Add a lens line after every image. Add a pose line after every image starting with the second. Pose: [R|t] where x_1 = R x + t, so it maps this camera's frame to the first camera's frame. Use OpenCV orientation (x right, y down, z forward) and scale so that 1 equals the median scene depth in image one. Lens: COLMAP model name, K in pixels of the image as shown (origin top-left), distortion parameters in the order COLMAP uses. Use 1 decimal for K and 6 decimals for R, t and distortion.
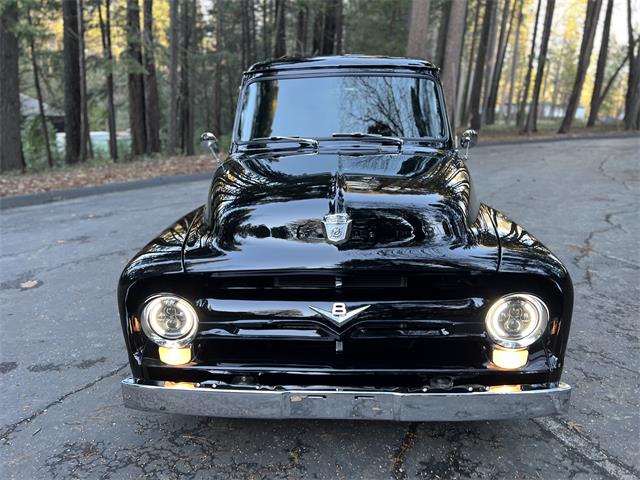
lens RADIAL K [[469.4, 0, 321.7], [0, 469.4, 240.1], [0, 0, 1]] dist [0.032032, -0.033569]
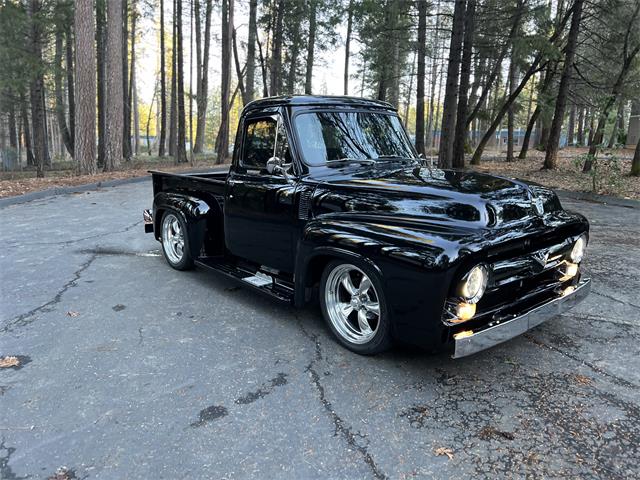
lens RADIAL K [[469.4, 0, 320.3], [0, 469.4, 241.2], [0, 0, 1]] dist [0.032032, -0.033569]
pose [[0.732513, -0.117370, 0.670559, -1.476289], [0.156401, 0.987692, 0.002027, -0.028242], [-0.662543, 0.103392, 0.741853, 0.229822]]
